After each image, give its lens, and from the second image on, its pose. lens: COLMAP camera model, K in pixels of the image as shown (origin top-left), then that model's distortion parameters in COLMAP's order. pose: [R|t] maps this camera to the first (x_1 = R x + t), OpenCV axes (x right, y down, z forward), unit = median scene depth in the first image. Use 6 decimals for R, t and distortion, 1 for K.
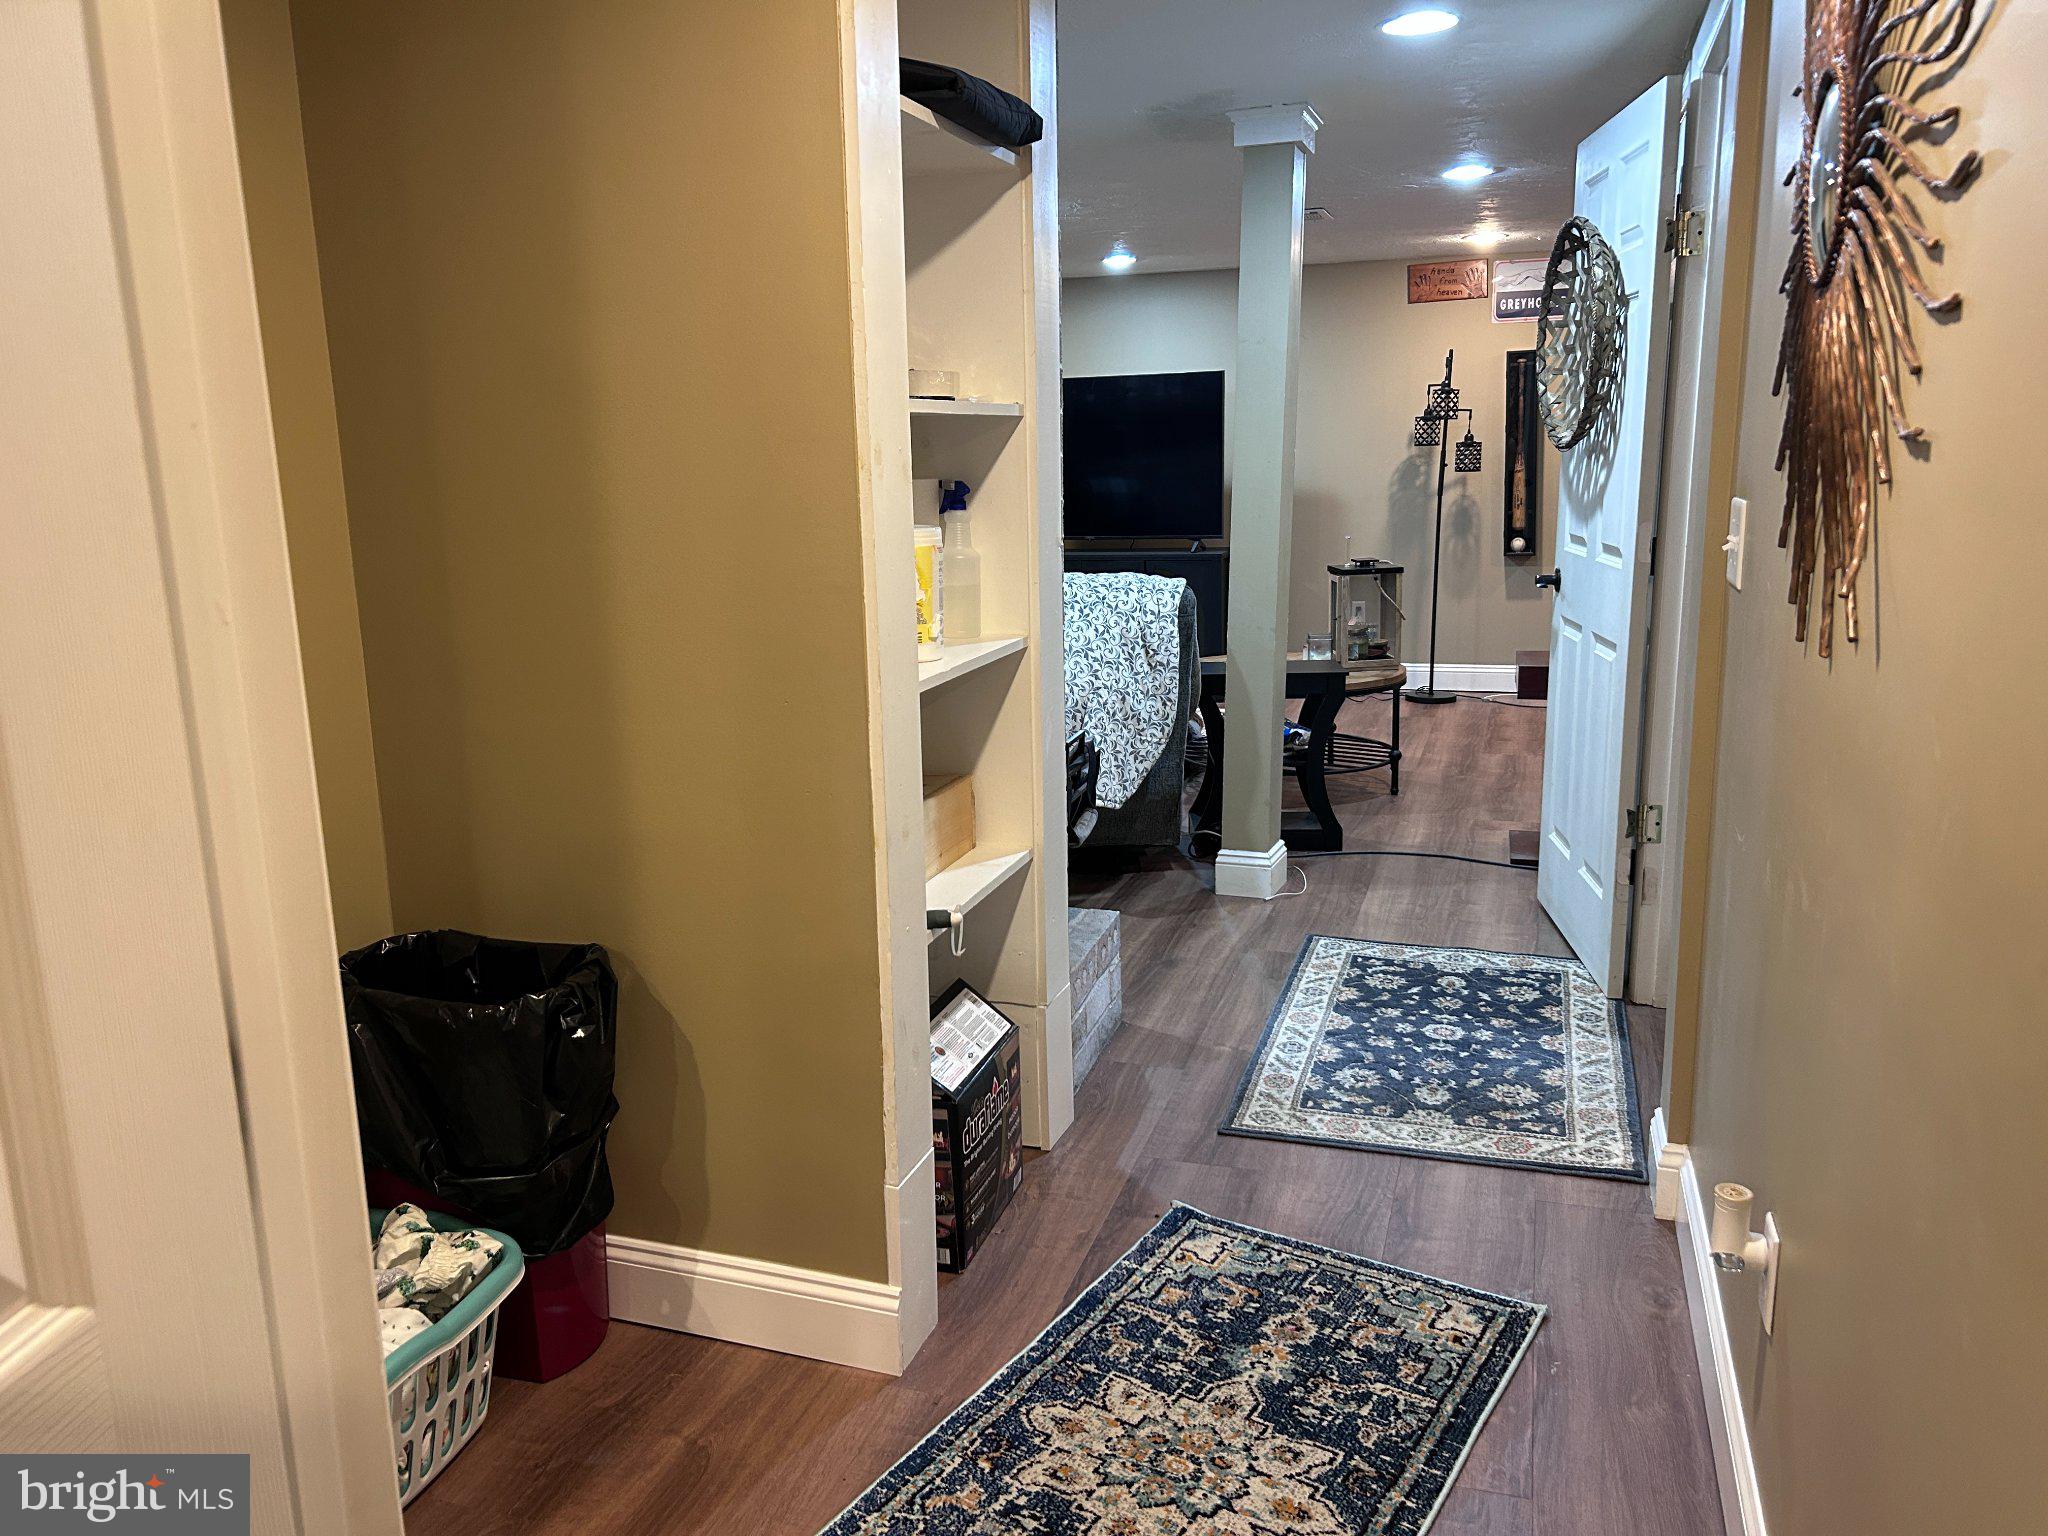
lens RADIAL K [[1532.2, 0, 1024.0], [0, 1532.2, 768.0], [0, 0, 1]] dist [0.093250, -0.122441]
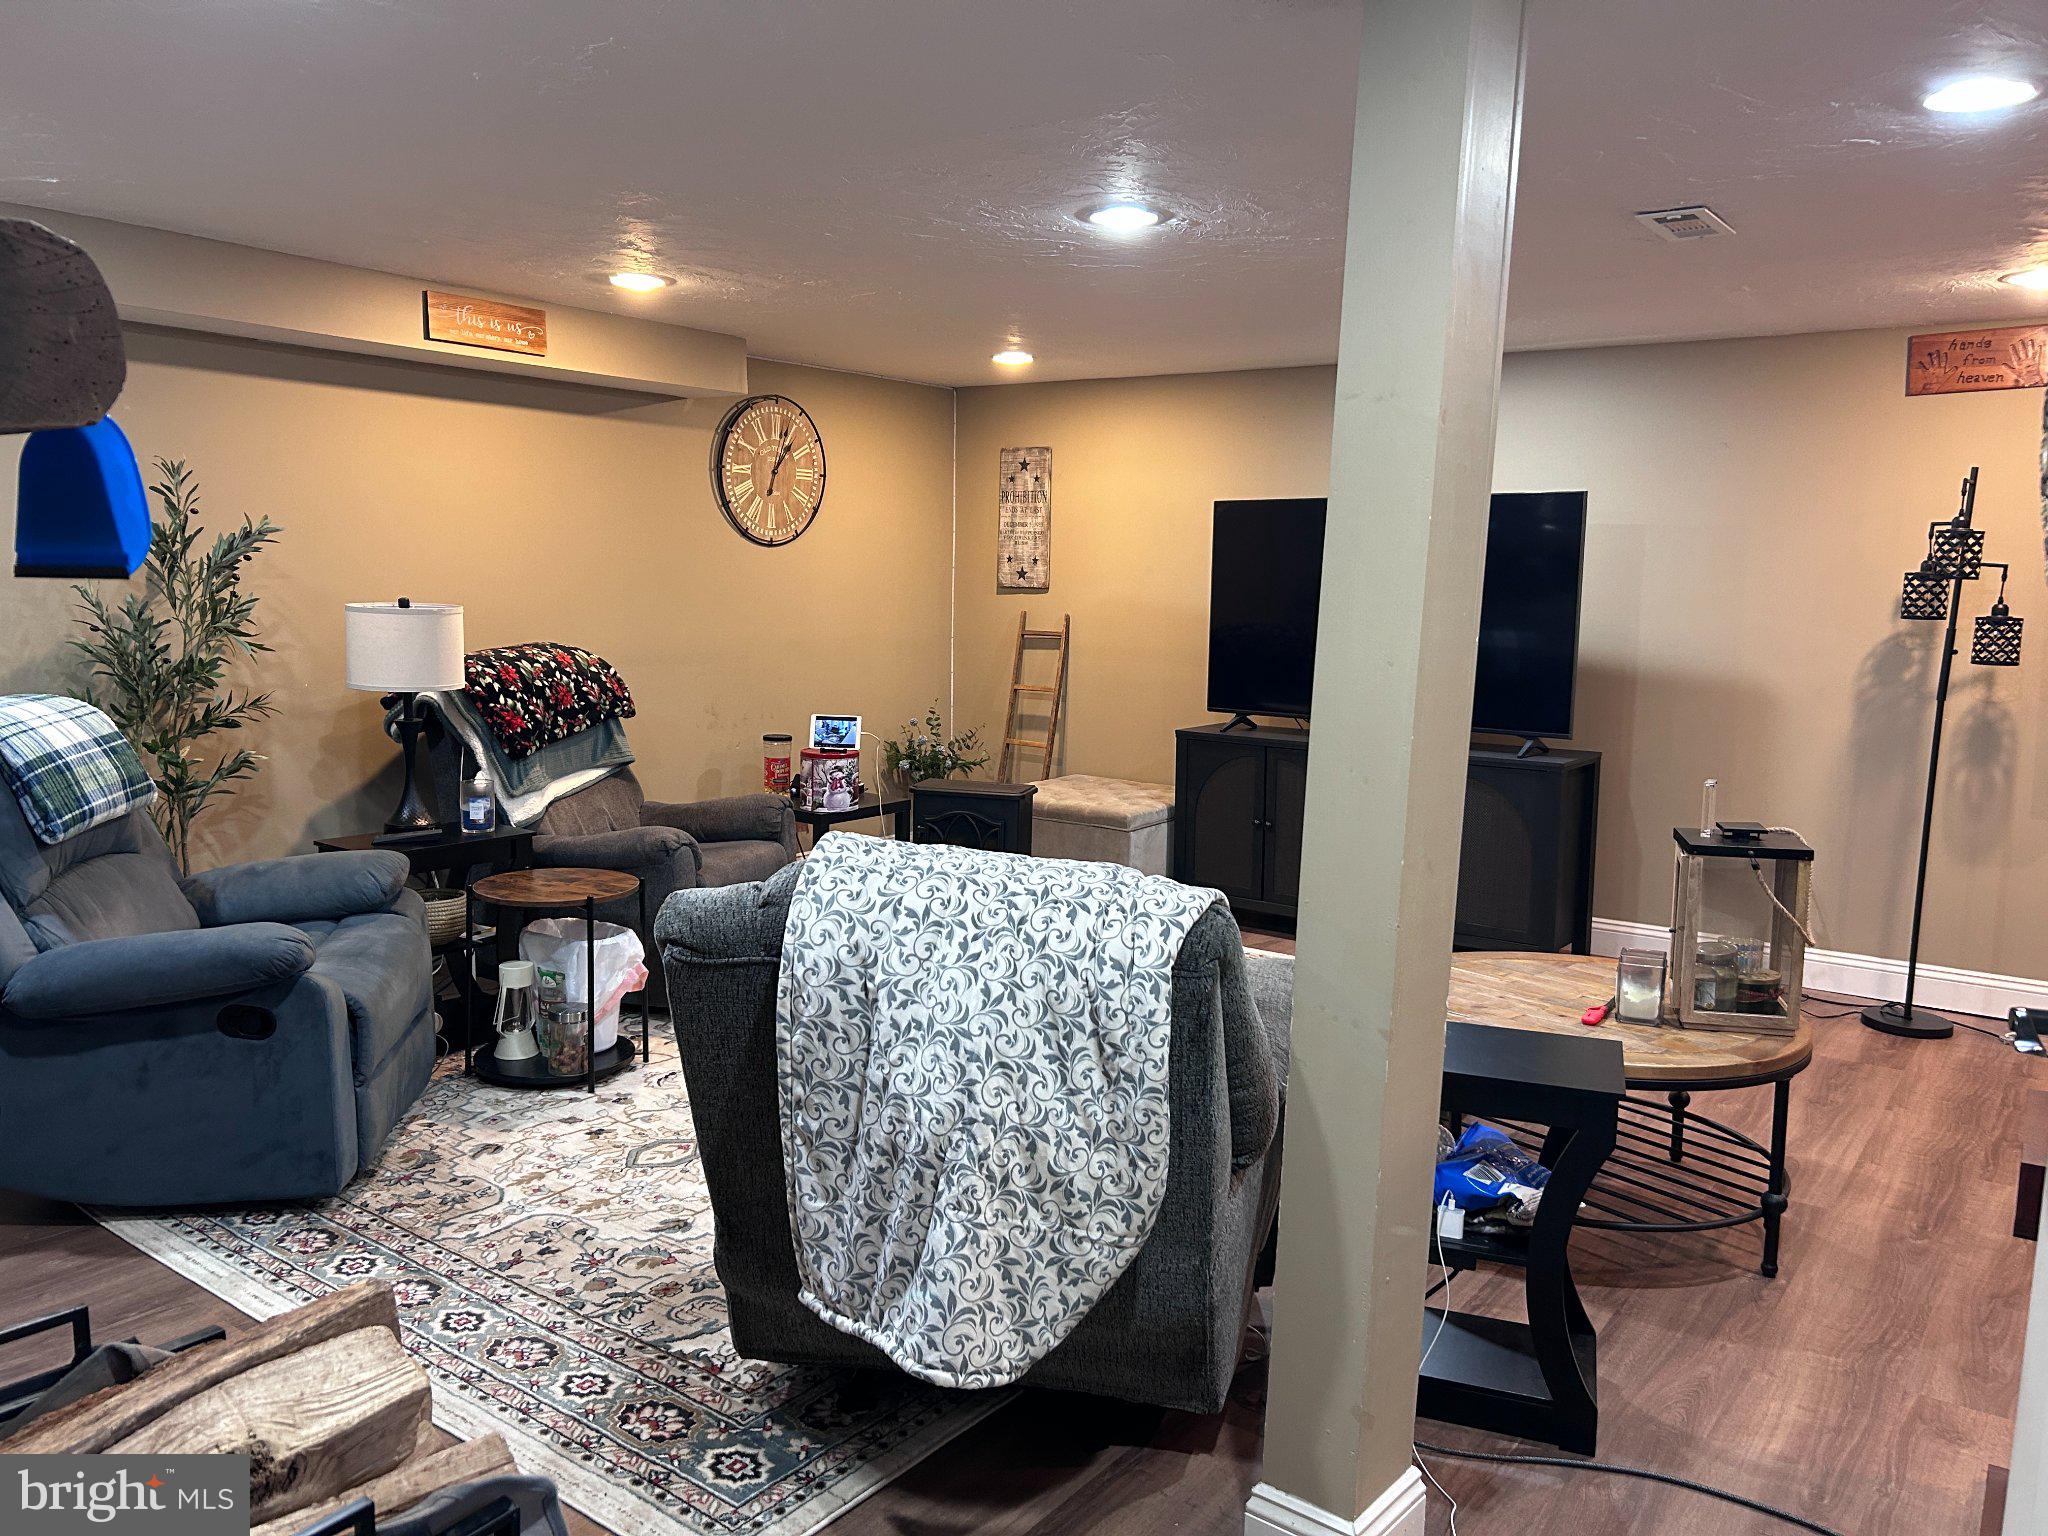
lens RADIAL K [[1615.7, 0, 1026.4], [0, 1615.7, 792.7], [0, 0, 1]] dist [0.021761, -0.009467]
pose [[0.958014, 0.082365, -0.274637, 0.136326], [-0.101566, 0.993228, -0.056417, -0.089474], [0.268130, 0.081942, 0.959892, 0.385366]]
